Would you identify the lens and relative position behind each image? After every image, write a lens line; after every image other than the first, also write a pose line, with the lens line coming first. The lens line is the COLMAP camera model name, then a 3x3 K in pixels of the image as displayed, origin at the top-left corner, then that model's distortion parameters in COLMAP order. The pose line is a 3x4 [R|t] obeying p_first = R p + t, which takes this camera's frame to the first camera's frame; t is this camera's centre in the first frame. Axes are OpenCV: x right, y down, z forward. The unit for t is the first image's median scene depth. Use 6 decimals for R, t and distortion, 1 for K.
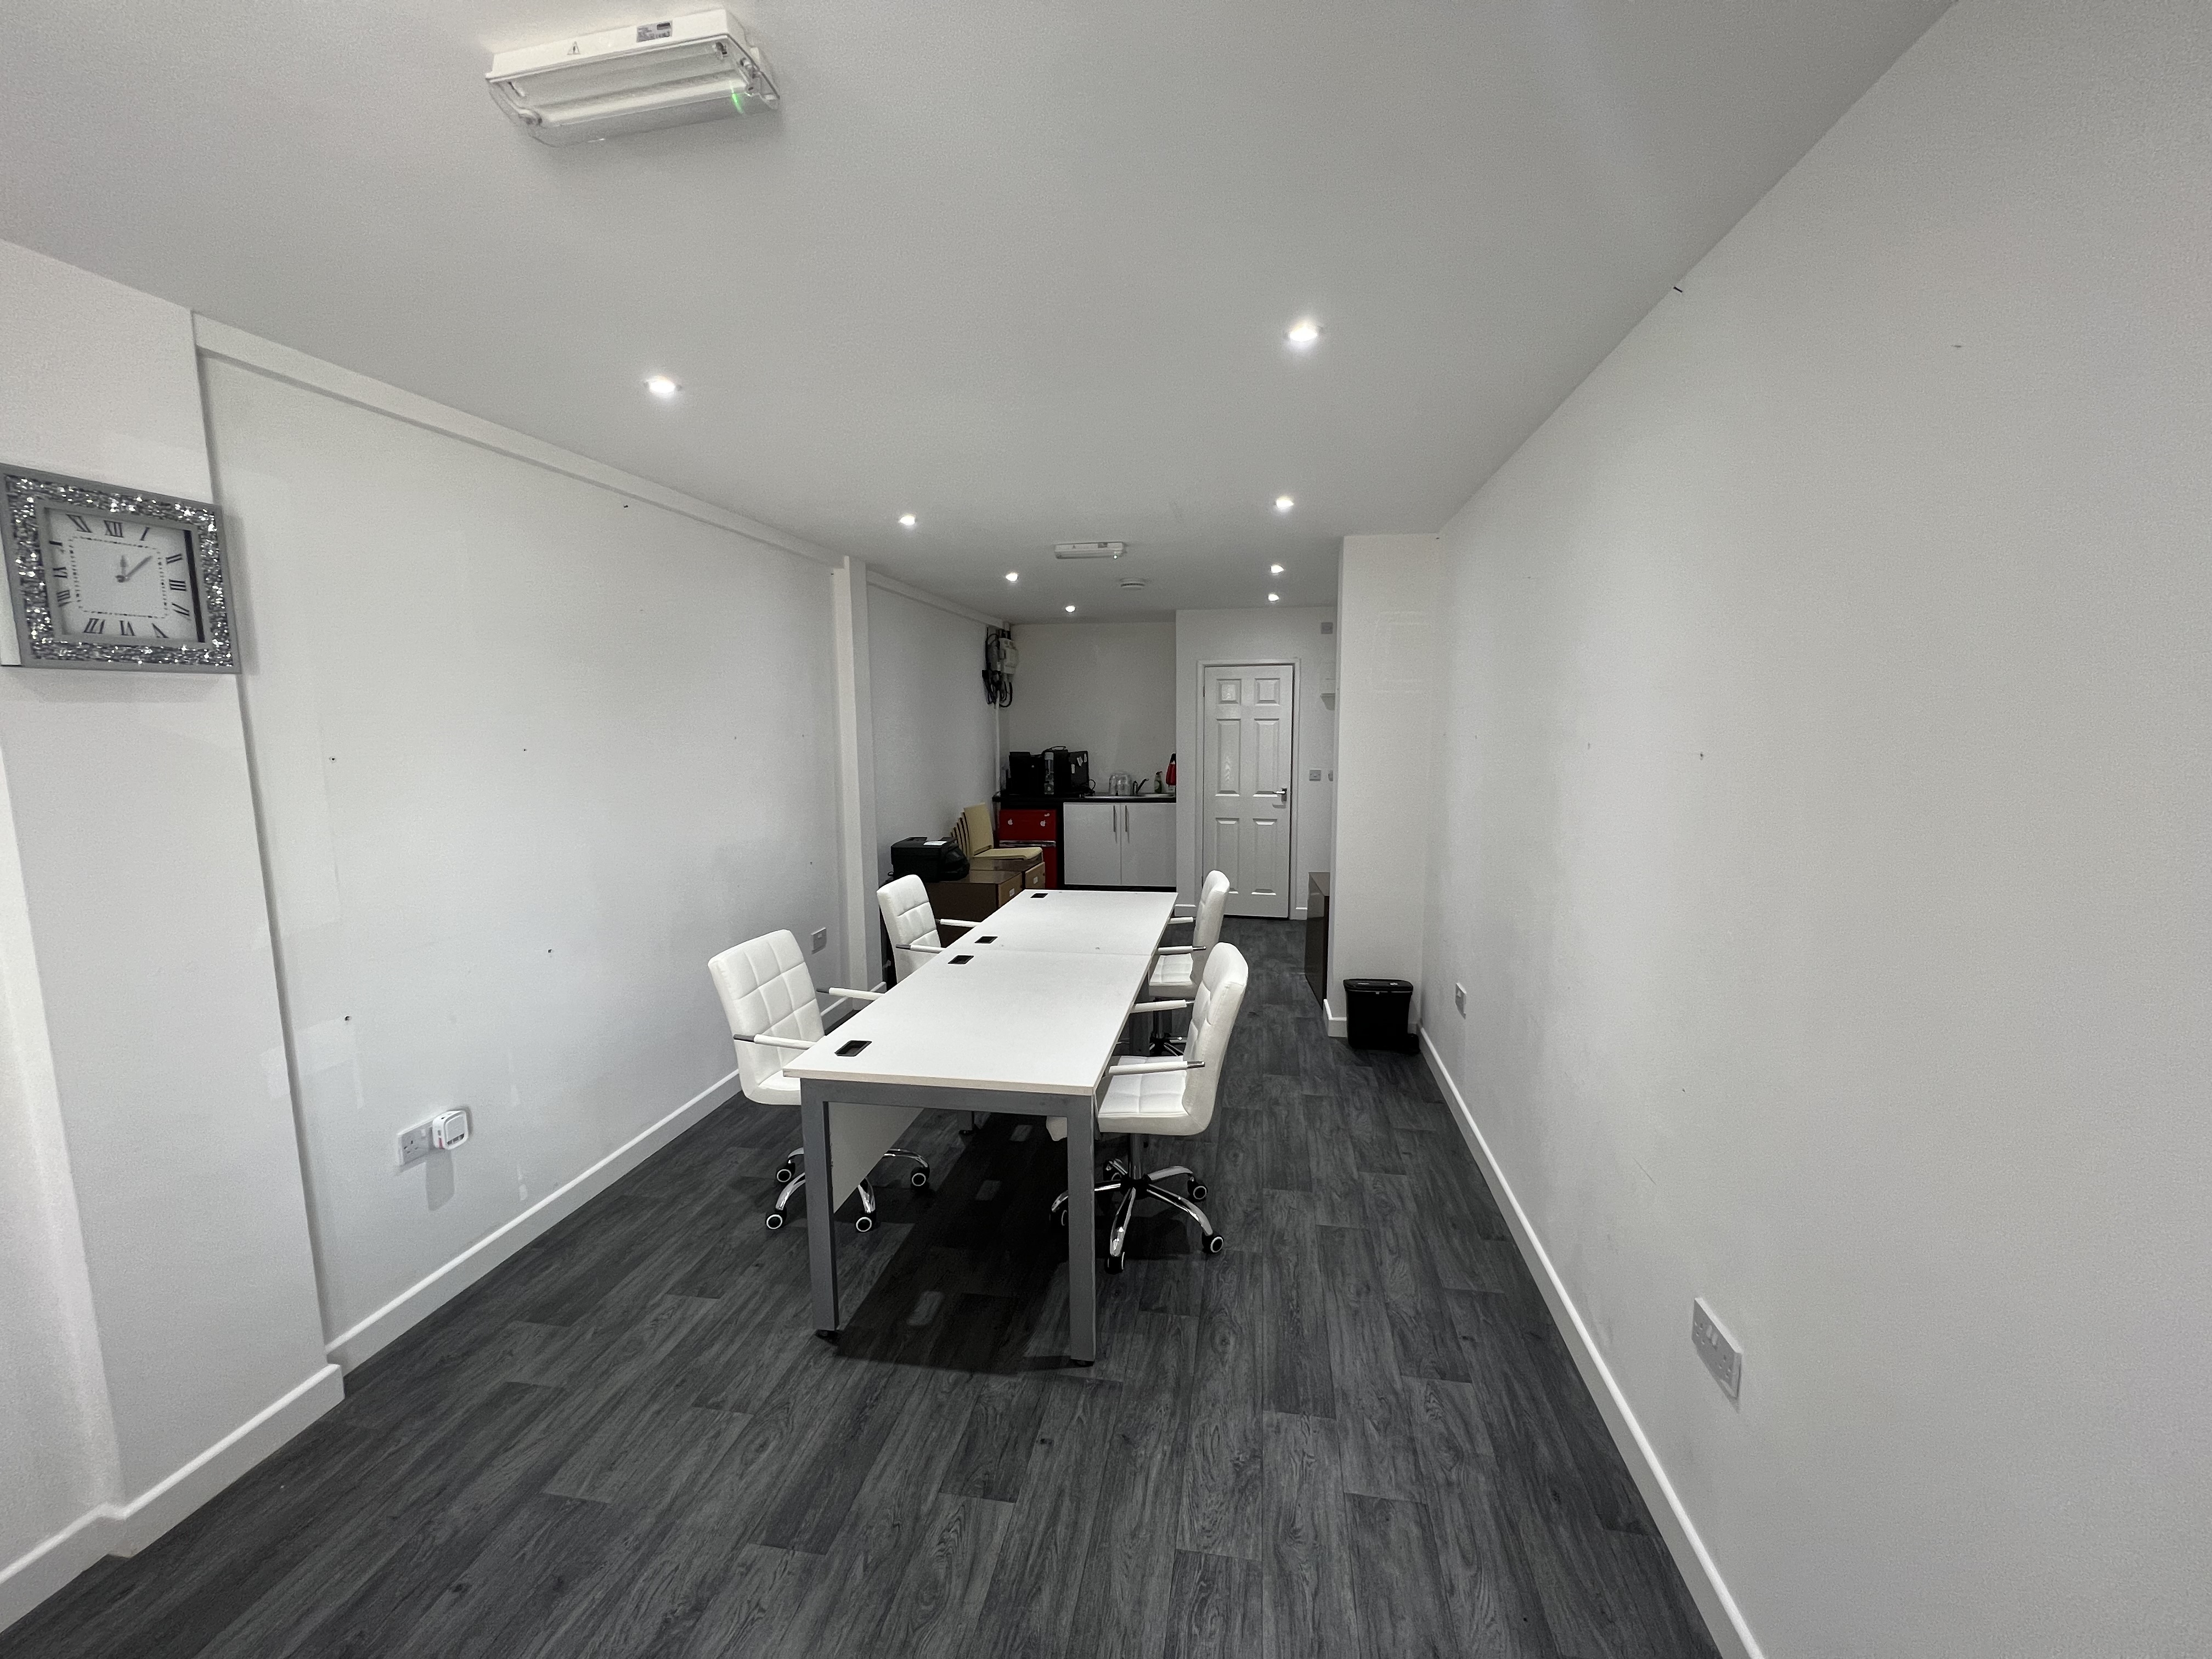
lens RADIAL K [[884.9, 0, 1108.8], [0, 884.9, 832.4], [0, 0, 1]] dist [-0.001461, 0.000292]
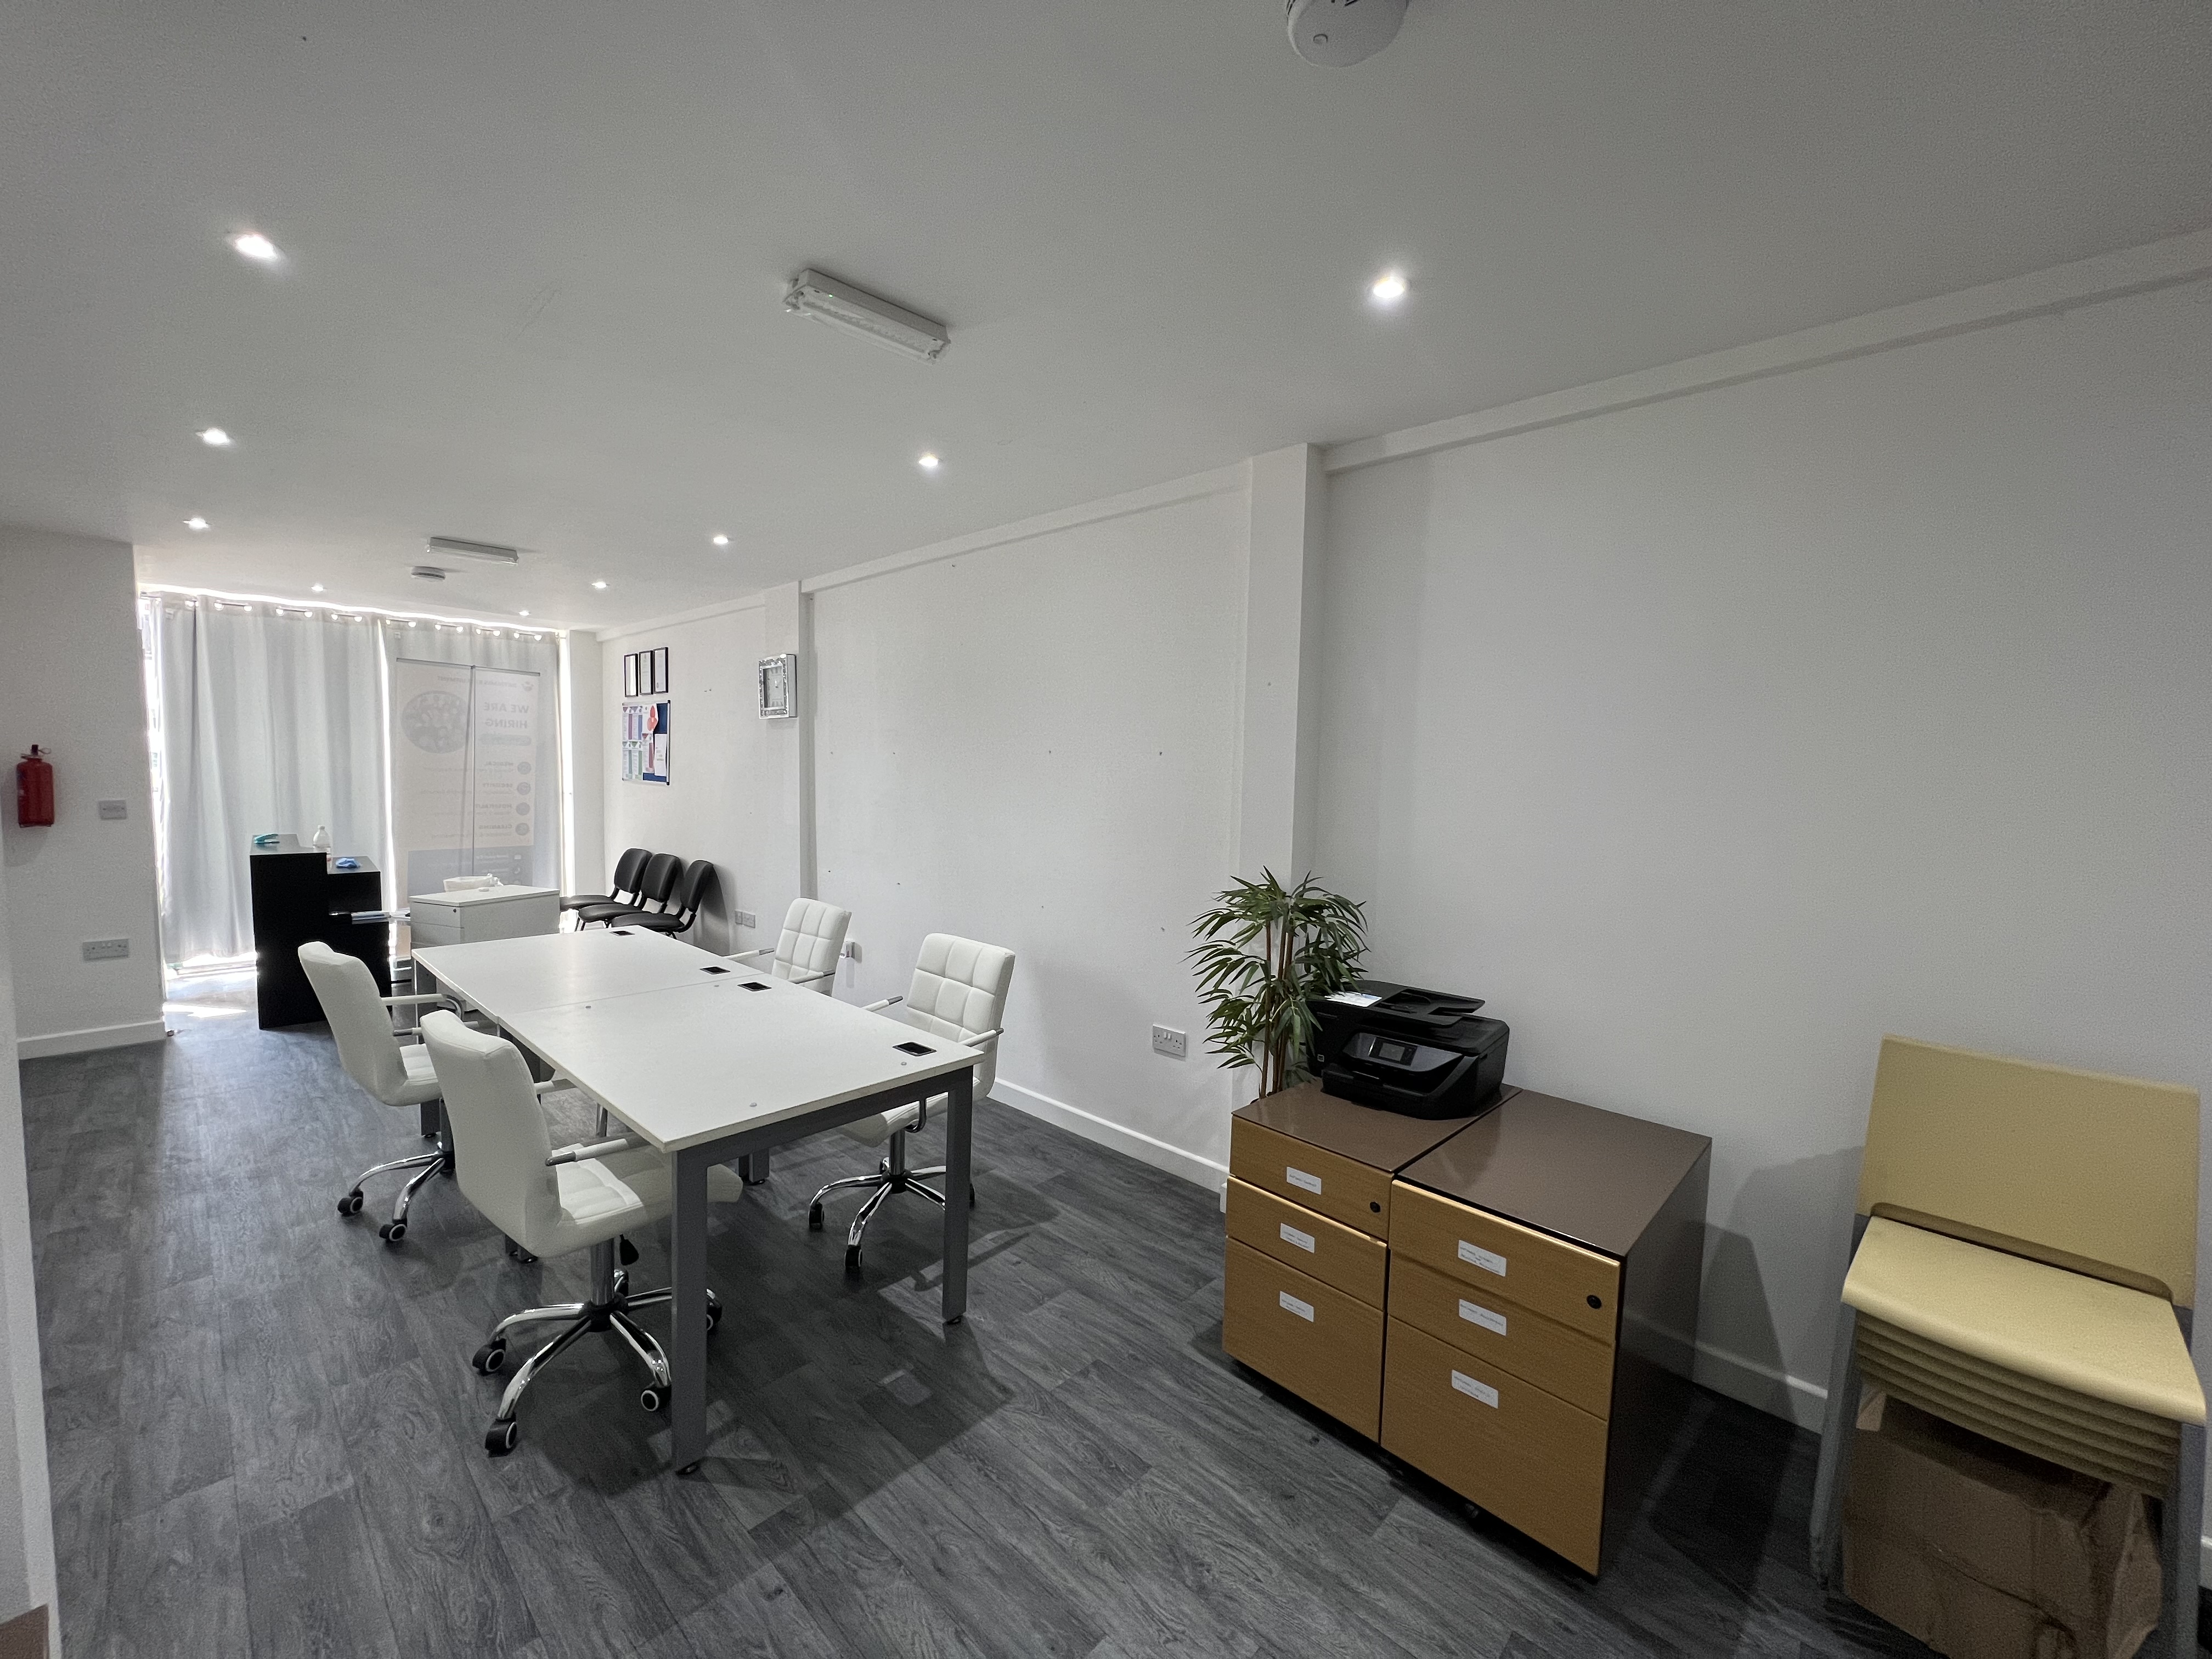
lens RADIAL K [[884.9, 0, 1108.8], [0, 884.9, 832.4], [0, 0, 1]] dist [-0.001461, 0.000292]
pose [[-0.546205, 0.059510, -0.835535, 0.600194], [-0.126333, 0.980211, 0.152401, -0.072884], [0.828070, 0.188797, -0.527878, 0.855553]]
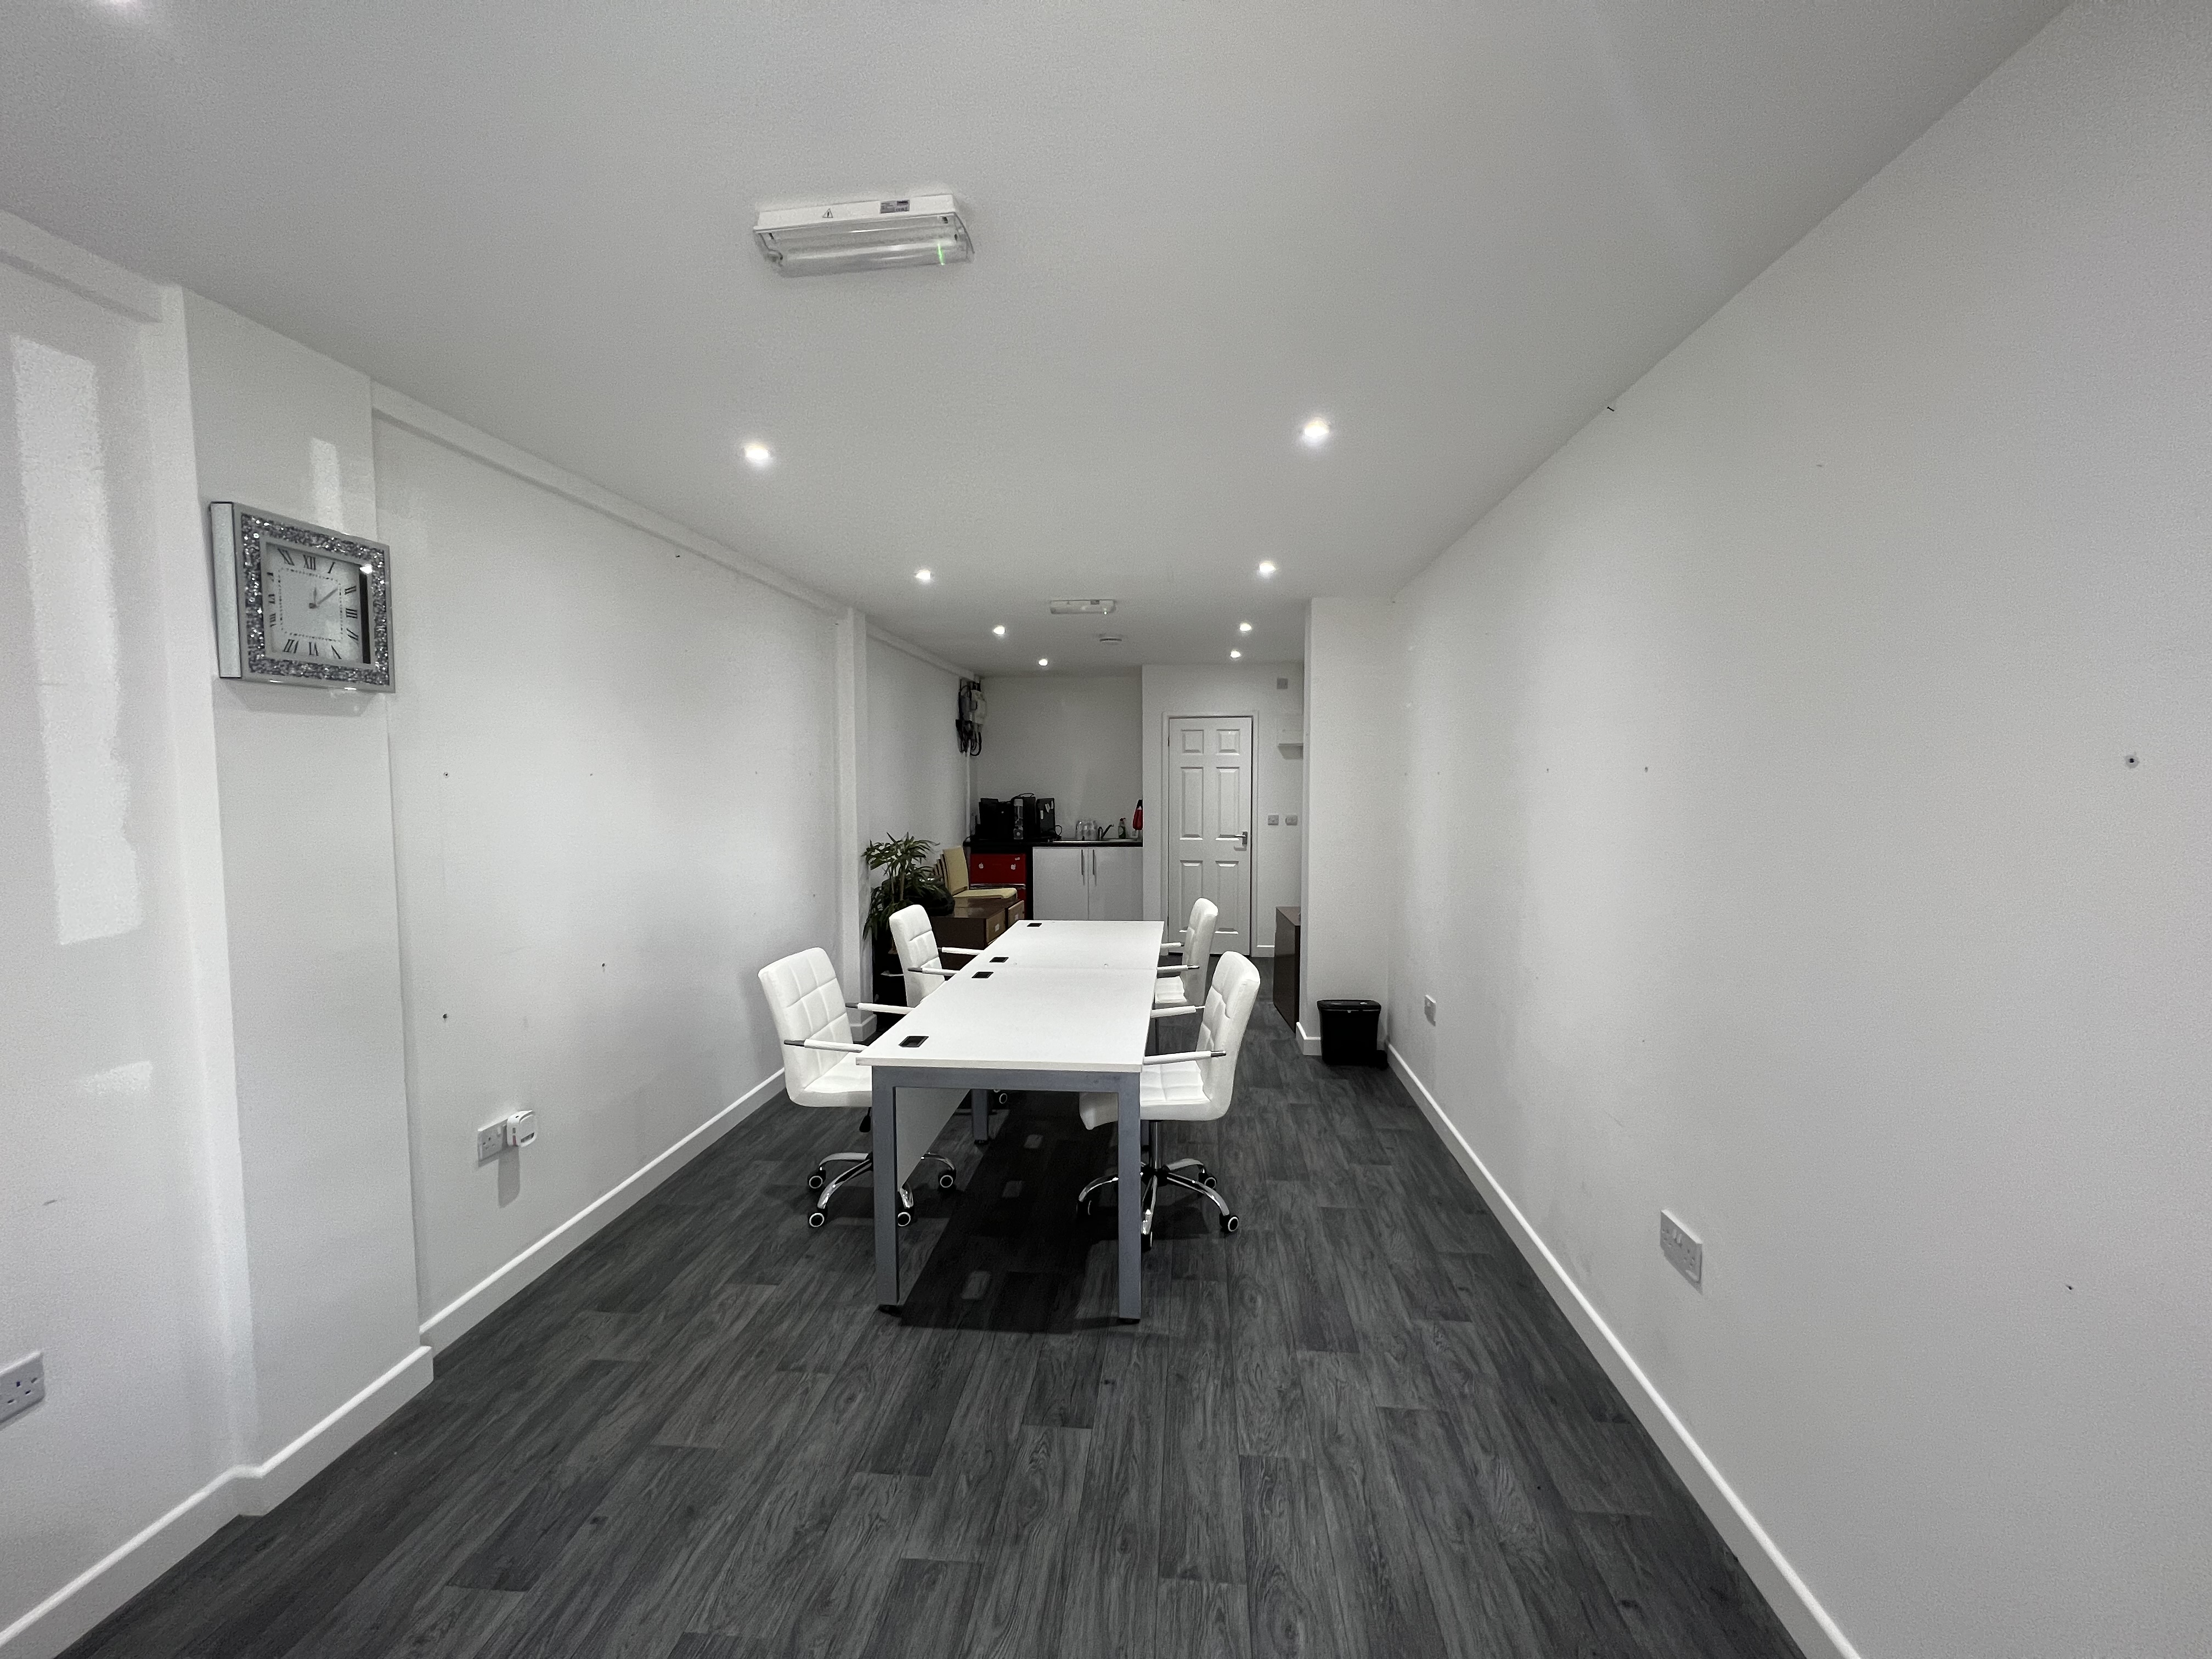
lens RADIAL K [[884.9, 0, 1108.8], [0, 884.9, 832.4], [0, 0, 1]] dist [-0.001461, 0.000292]
pose [[0.997187, 0.000945, 0.074943, -0.111025], [0.004009, 0.997817, -0.065921, 0.049350], [-0.074842, 0.066036, 0.995007, -0.112279]]
